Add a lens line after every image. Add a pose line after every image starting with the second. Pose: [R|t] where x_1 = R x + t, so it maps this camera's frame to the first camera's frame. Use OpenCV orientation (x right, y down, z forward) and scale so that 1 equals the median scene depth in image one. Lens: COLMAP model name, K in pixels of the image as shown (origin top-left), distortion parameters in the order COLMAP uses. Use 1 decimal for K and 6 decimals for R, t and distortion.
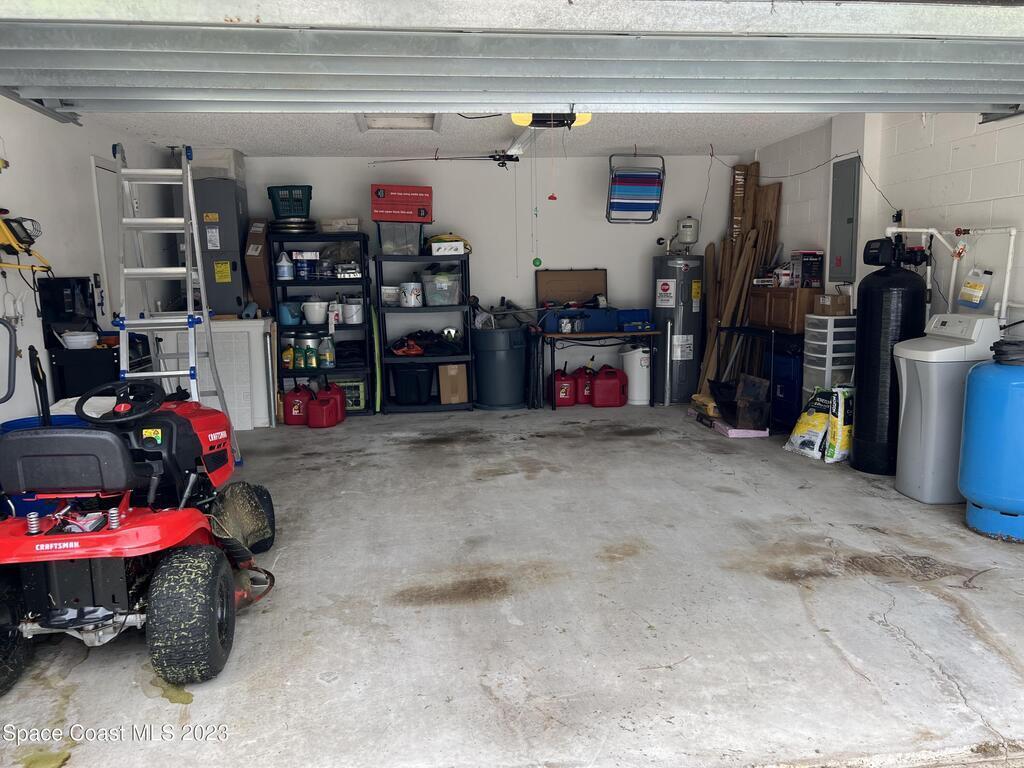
lens RADIAL K [[775.7, 0, 509.5], [0, 775.7, 386.7], [0, 0, 1]] dist [0.066872, -0.073372]
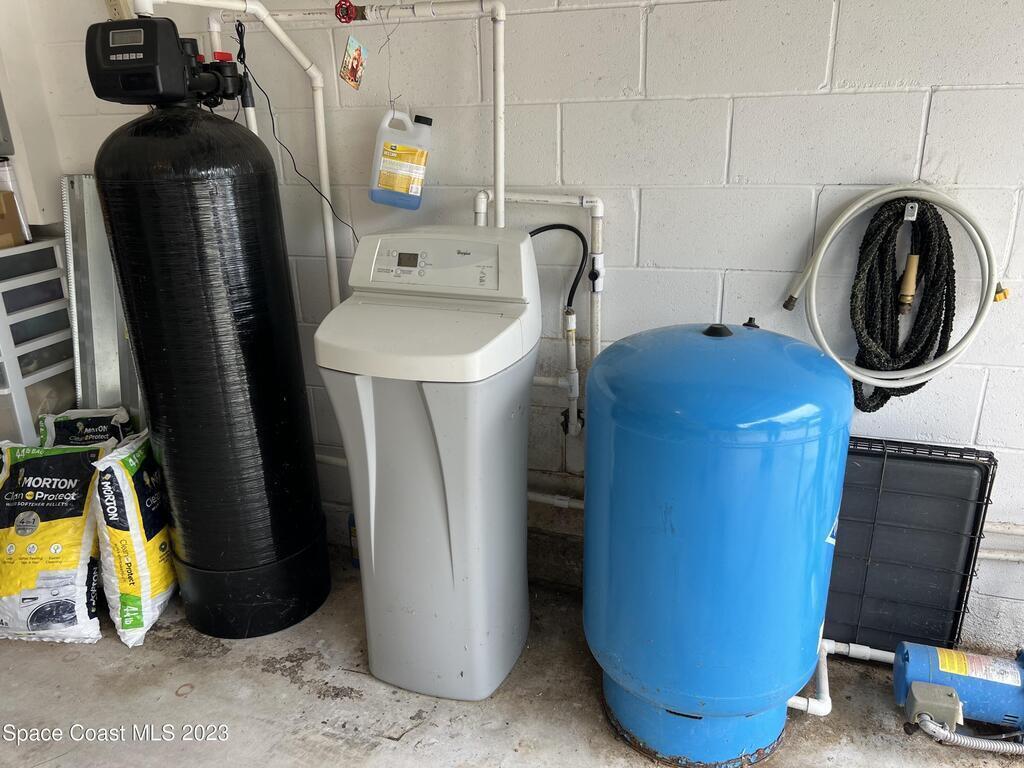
lens RADIAL K [[775.7, 0, 509.5], [0, 775.7, 386.7], [0, 0, 1]] dist [0.066872, -0.073372]
pose [[0.421627, -0.301402, 0.855212, 0.195023], [0.156279, 0.953182, 0.258883, -0.095026], [-0.893201, 0.024500, 0.448991, 0.667961]]
